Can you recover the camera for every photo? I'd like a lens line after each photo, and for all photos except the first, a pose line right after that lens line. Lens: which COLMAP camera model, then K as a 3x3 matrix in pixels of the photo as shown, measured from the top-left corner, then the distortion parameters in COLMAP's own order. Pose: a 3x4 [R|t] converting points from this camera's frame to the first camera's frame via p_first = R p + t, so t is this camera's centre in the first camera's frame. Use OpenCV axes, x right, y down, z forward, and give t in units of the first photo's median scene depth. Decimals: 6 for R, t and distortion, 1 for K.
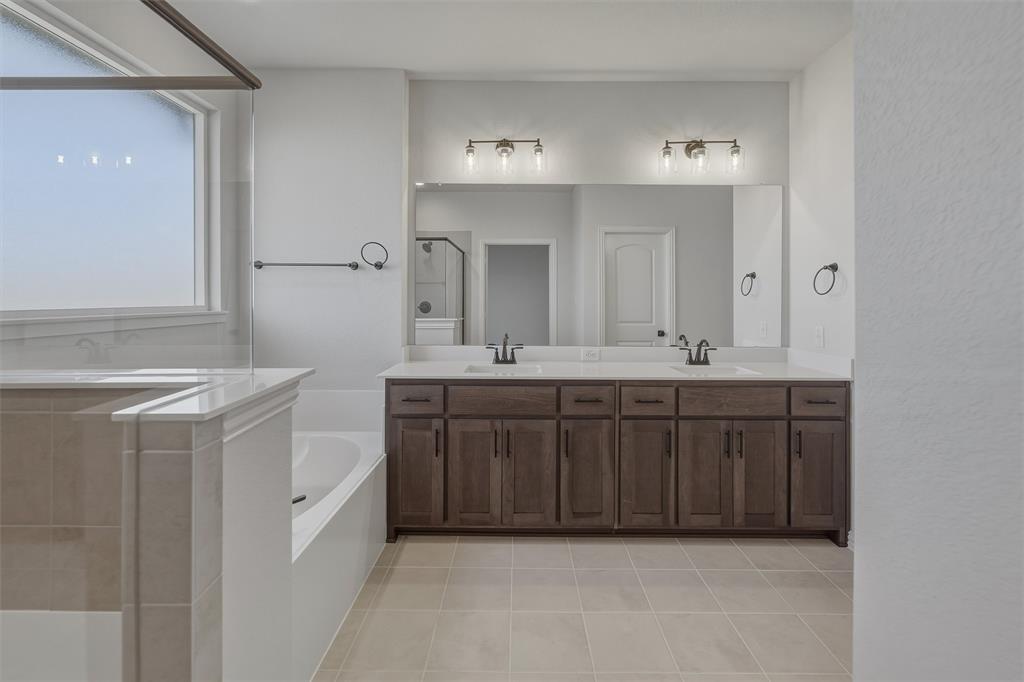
lens RADIAL K [[432.4, 0, 500.2], [0, 432.4, 297.4], [0, 0, 1]] dist [-0.002778, -0.000382]
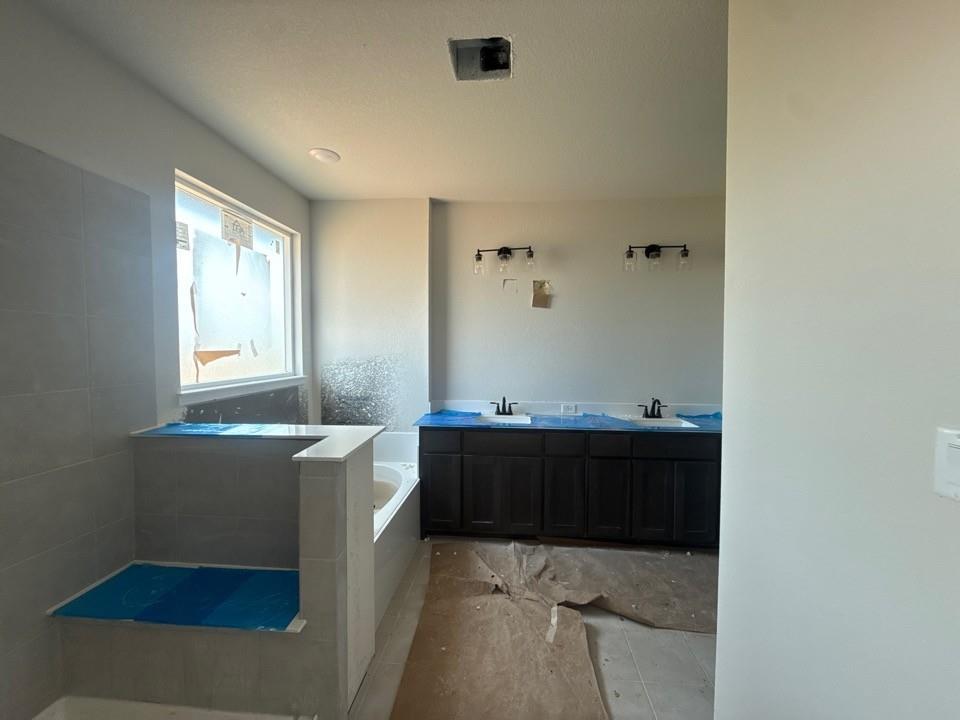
lens RADIAL K [[390.0, 0, 477.6], [0, 390.0, 355.7], [0, 0, 1]] dist [0.000391, -0.000013]
pose [[0.997465, 0.004064, -0.071042, 0.013983], [-0.001697, 0.999442, 0.033346, -0.073609], [0.071138, -0.033141, 0.996916, -0.215619]]
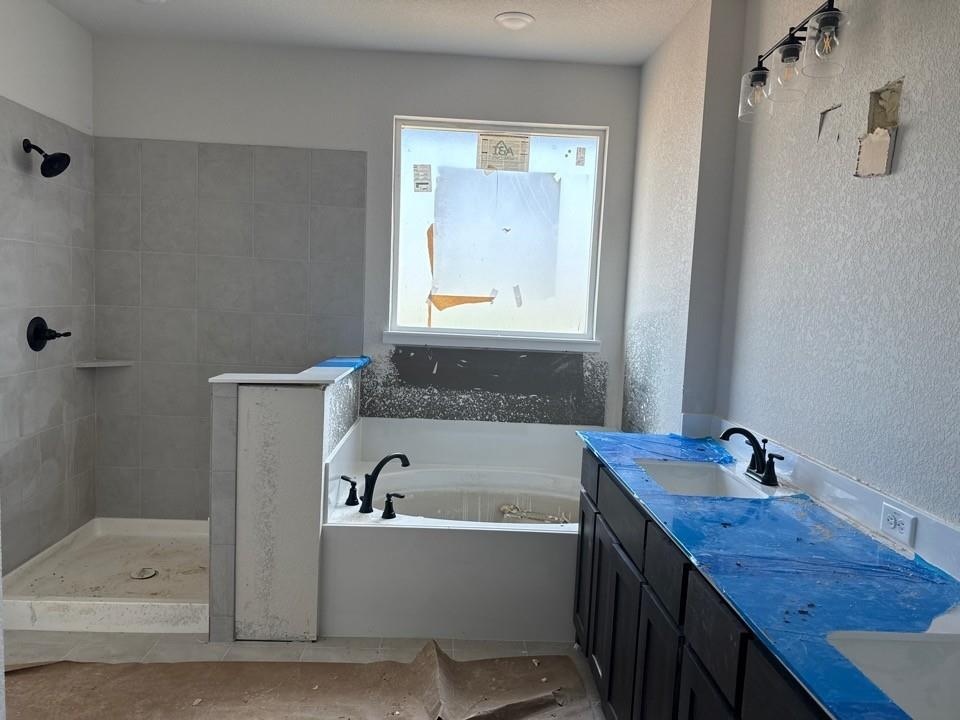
lens RADIAL K [[679.7, 0, 478.9], [0, 679.7, 367.1], [0, 0, 1]] dist [0.051304, -0.054732]
pose [[0.038257, 0.105140, -0.993721, 0.817768], [-0.036109, 0.993945, 0.103774, -0.054759], [0.998615, 0.031913, 0.041822, 0.643759]]
